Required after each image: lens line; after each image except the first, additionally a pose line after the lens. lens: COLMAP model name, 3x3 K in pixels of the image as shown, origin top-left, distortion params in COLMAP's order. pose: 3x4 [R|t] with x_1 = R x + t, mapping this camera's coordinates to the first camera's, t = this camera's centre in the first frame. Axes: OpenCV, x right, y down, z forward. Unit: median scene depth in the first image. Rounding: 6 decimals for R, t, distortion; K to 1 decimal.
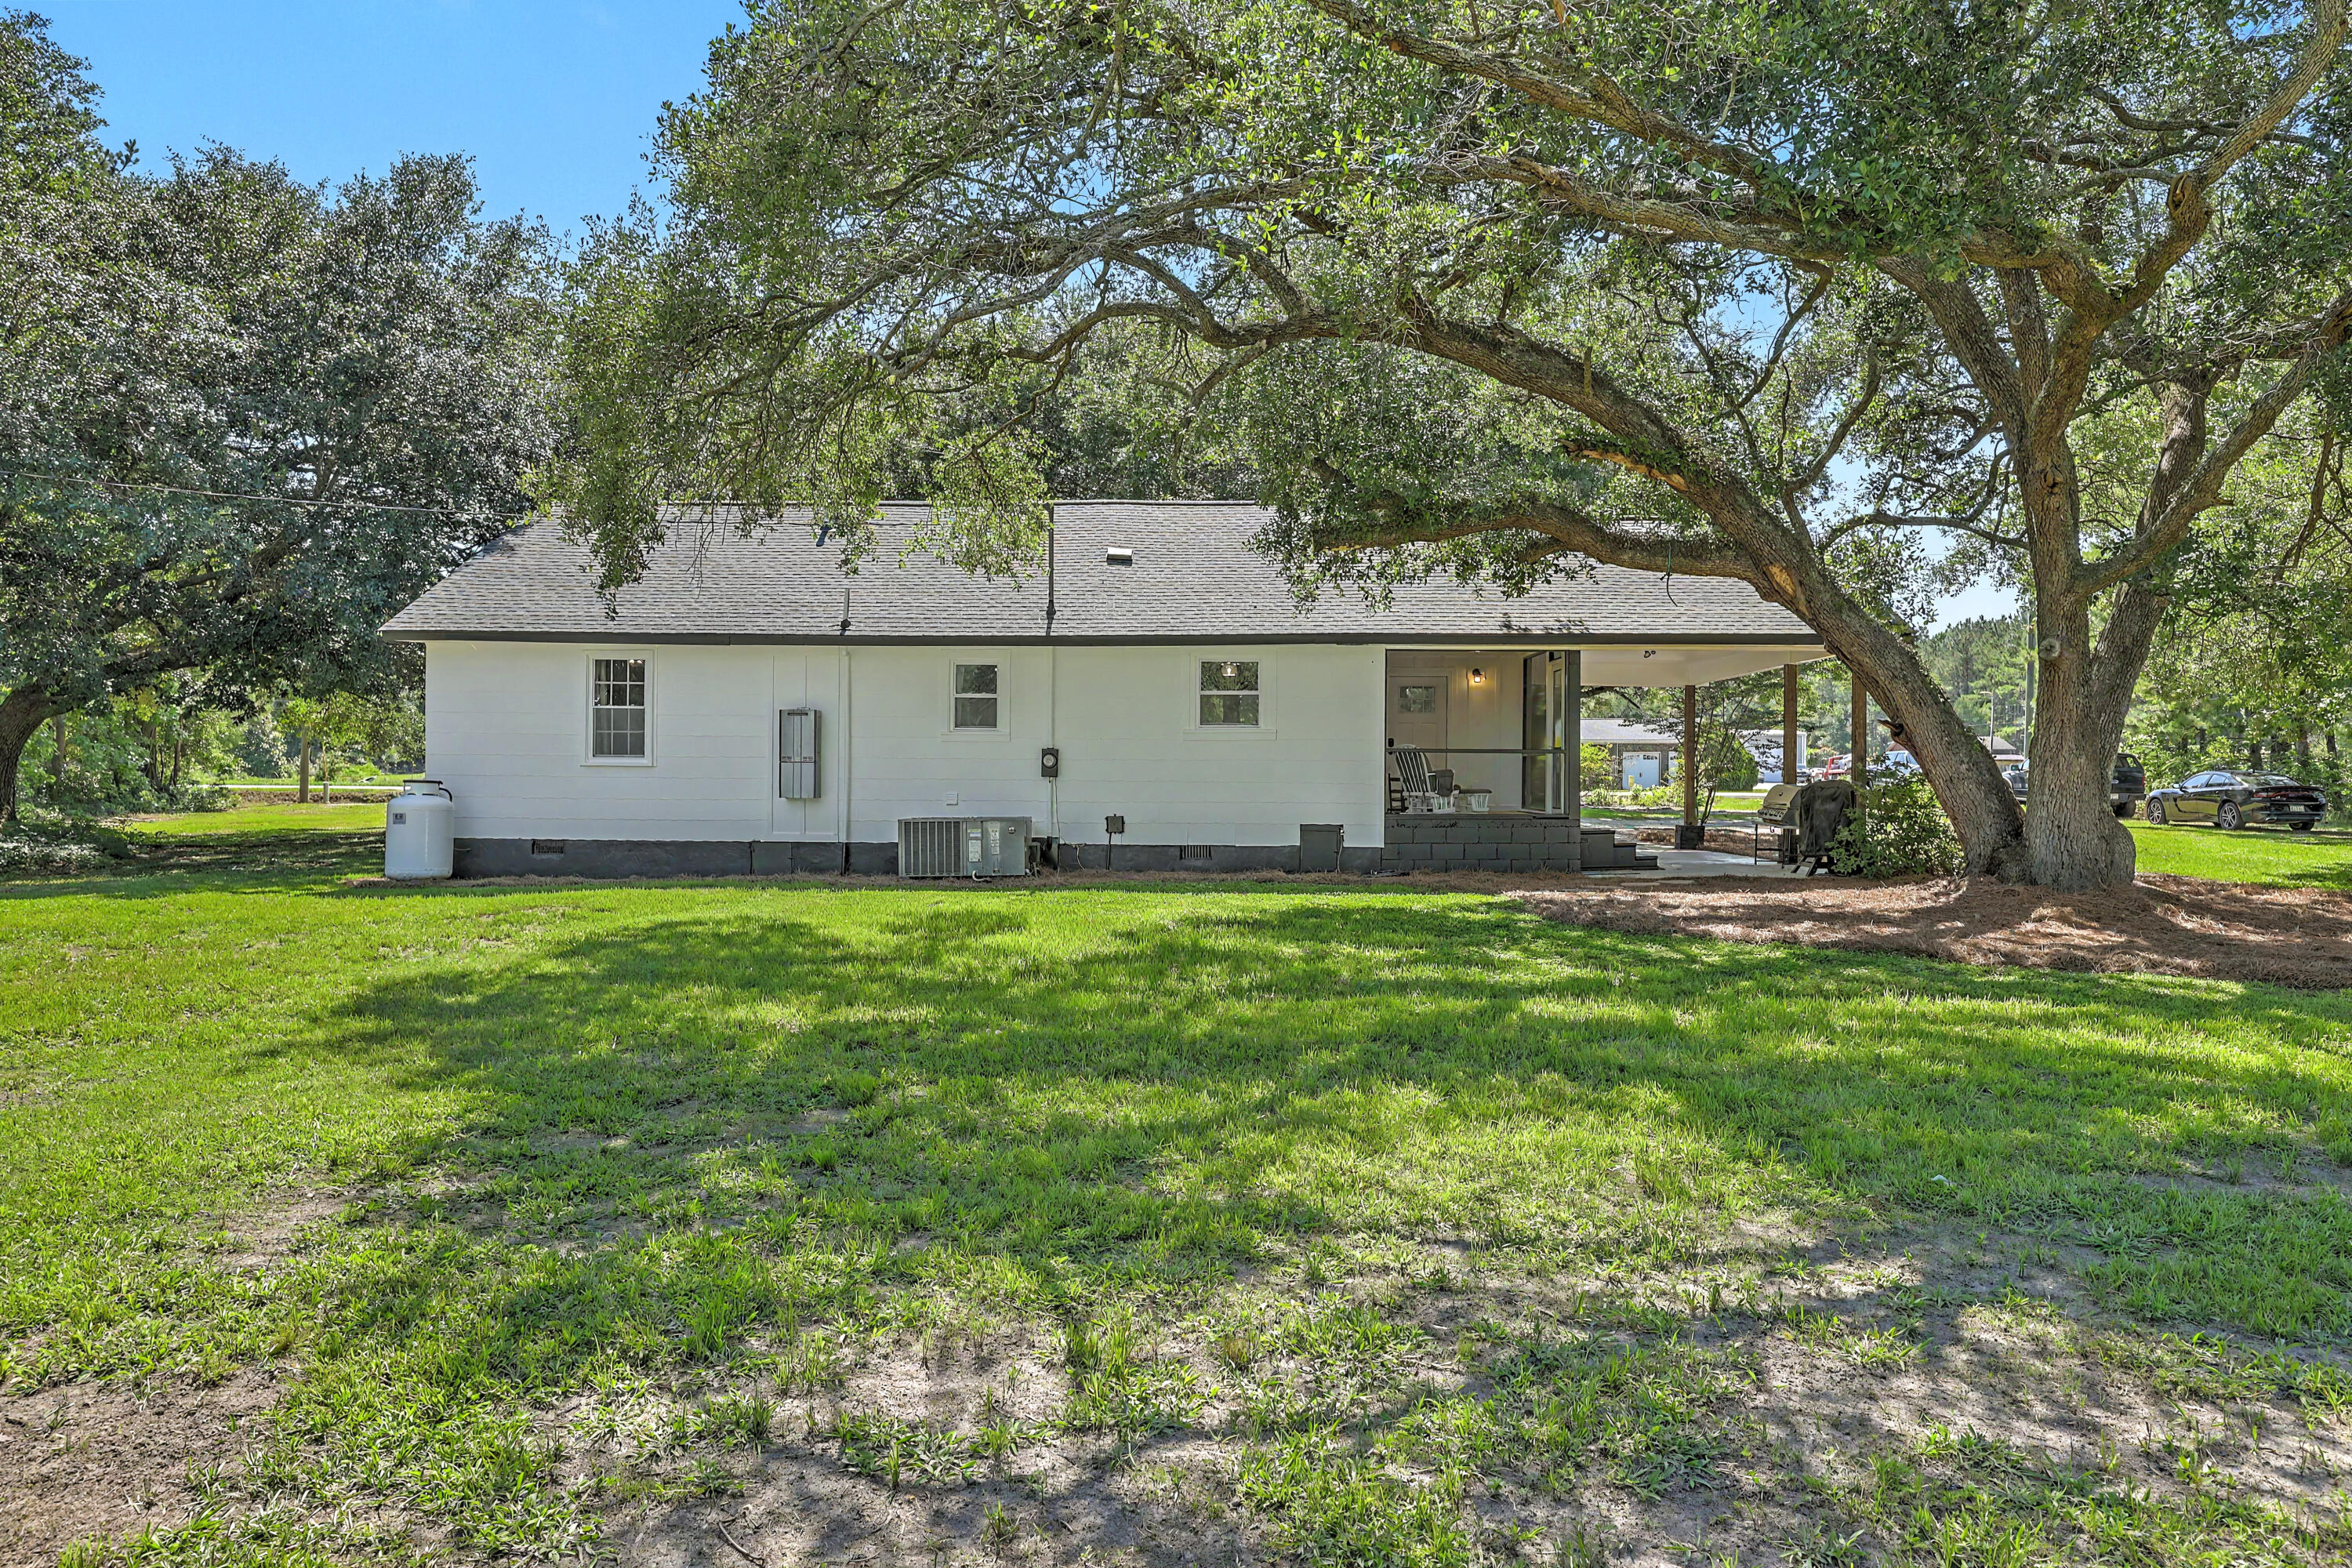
lens RADIAL K [[1659.7, 0, 1176.0], [0, 1659.7, 784.0], [0, 0, 1]] dist [-0.025501, 0.000540]
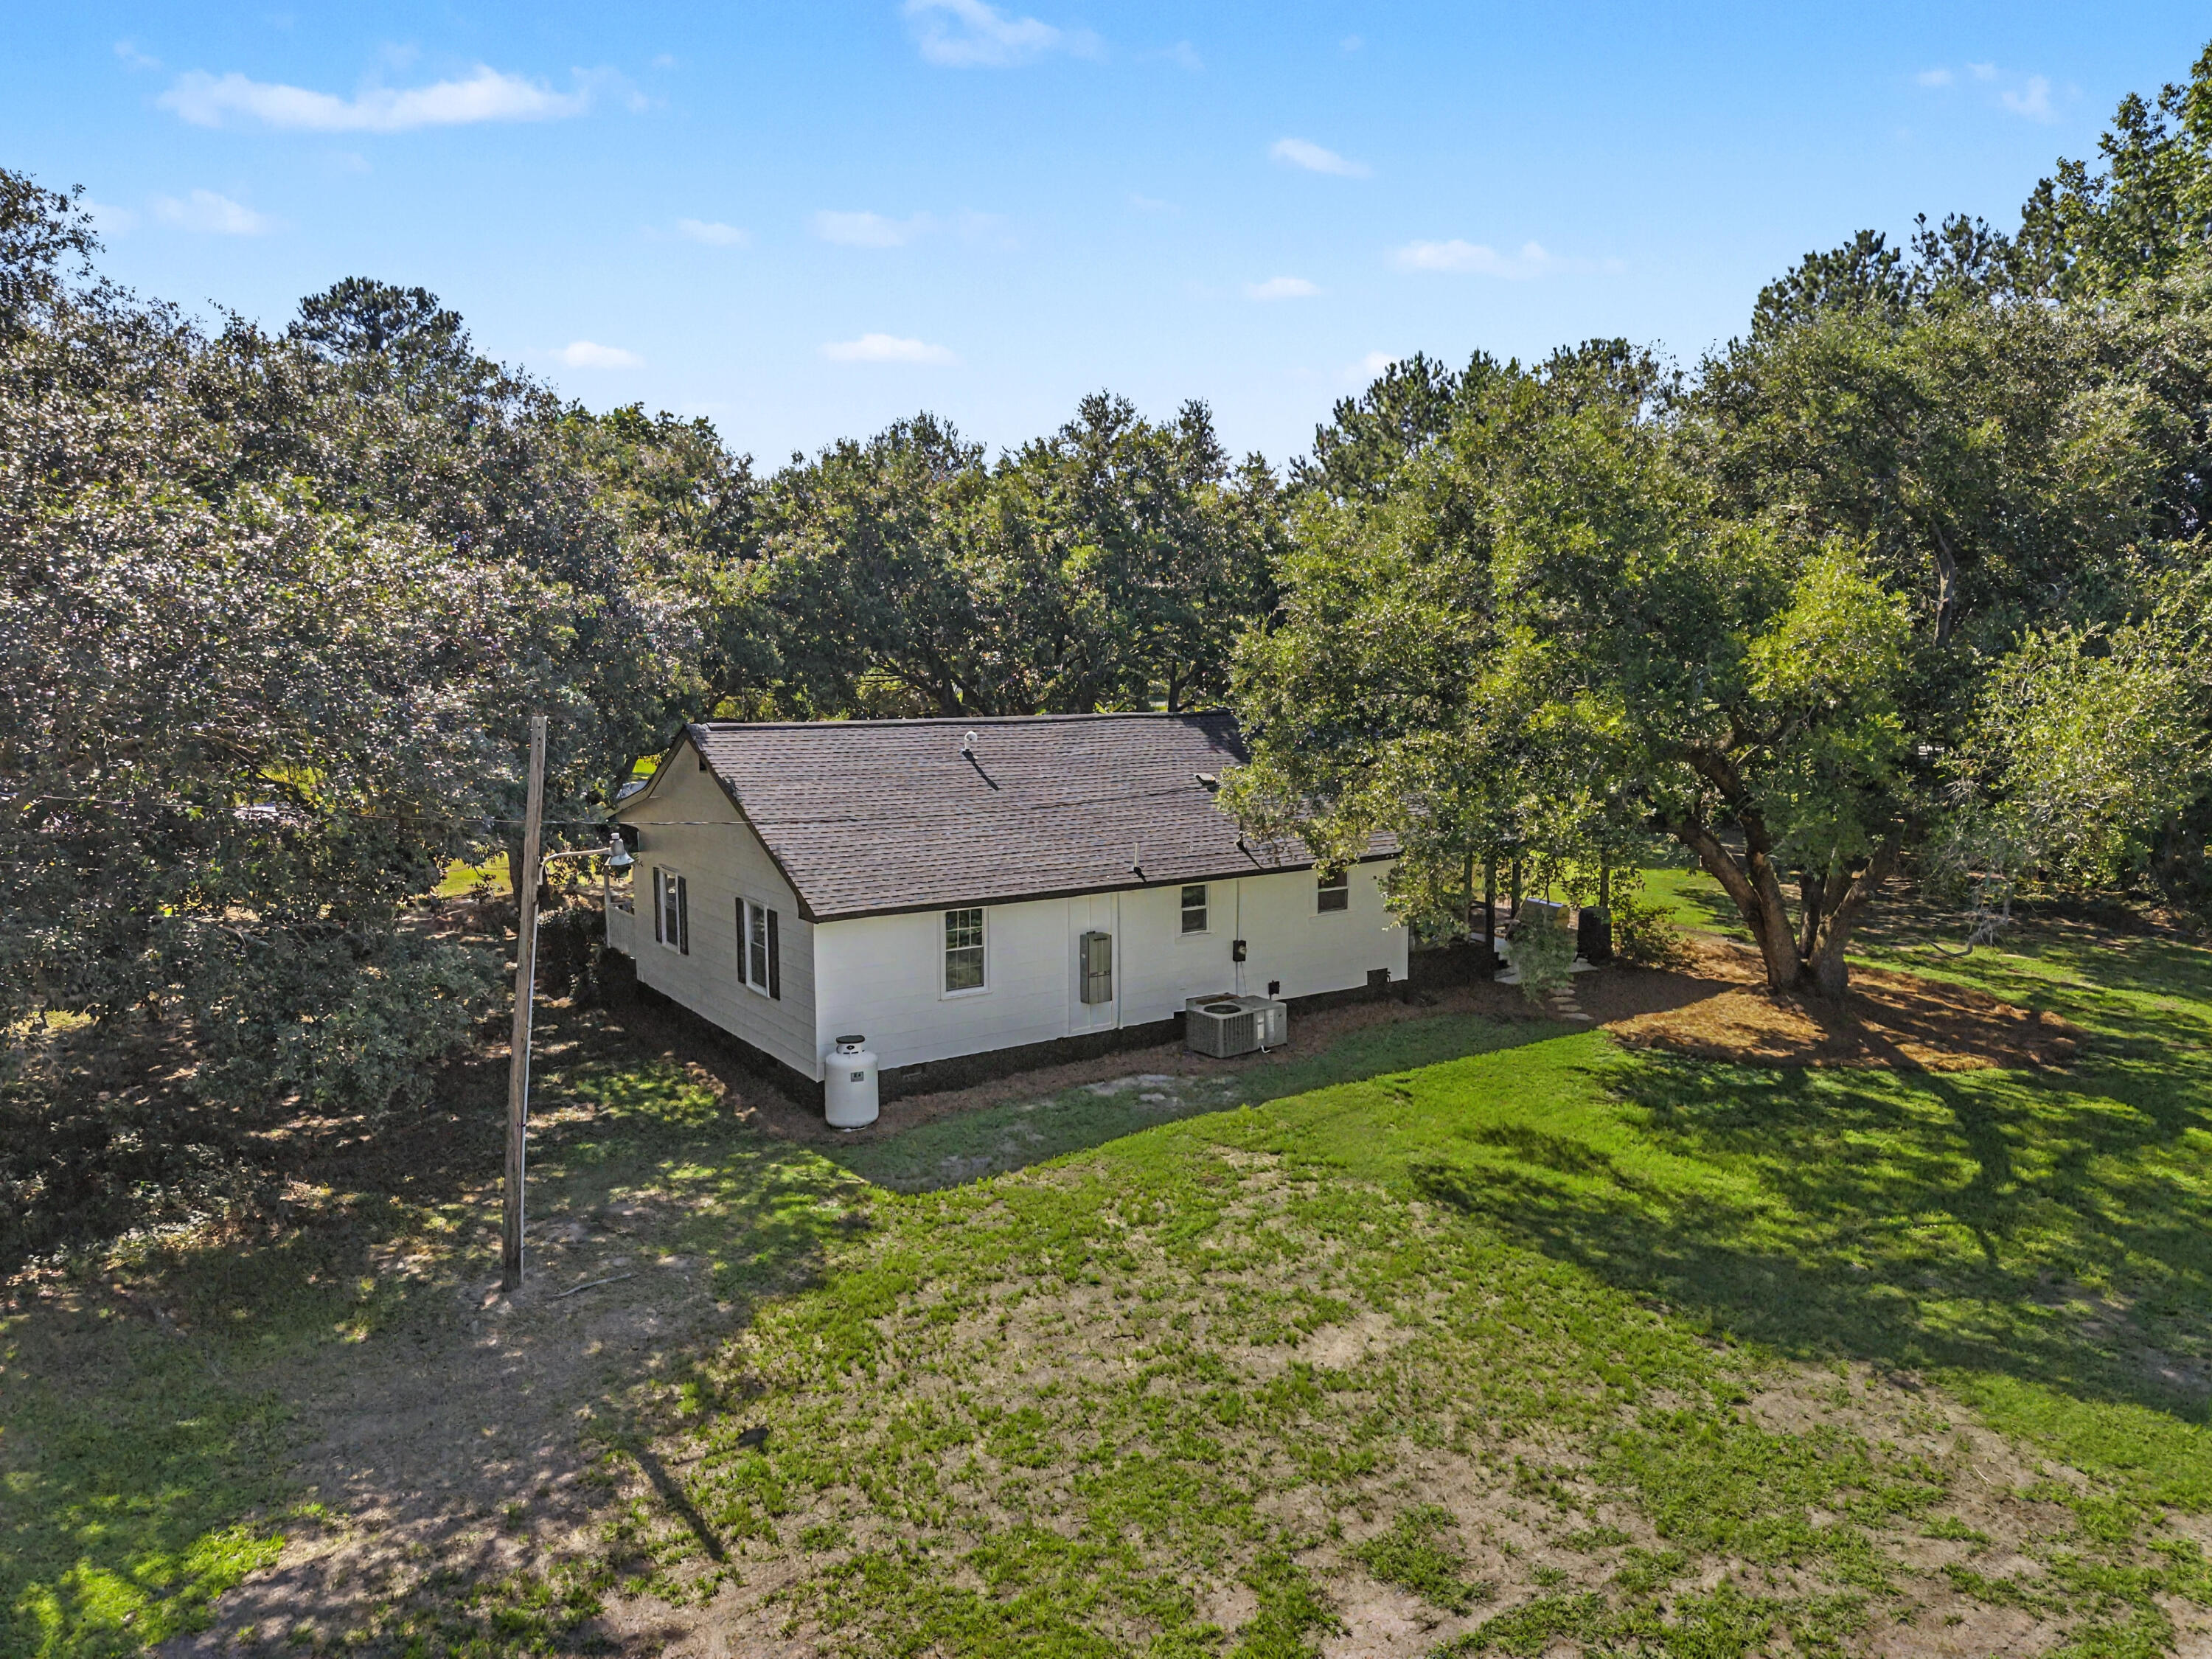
lens RADIAL K [[1531.5, 0, 1088.0], [0, 1531.5, 827.1], [0, 0, 1]] dist [0.093957, -0.165931]
pose [[0.797806, -0.078623, 0.597766, -0.943271], [0.004808, 0.992259, 0.124093, -0.278049], [-0.602896, -0.096128, 0.792008, 0.059198]]
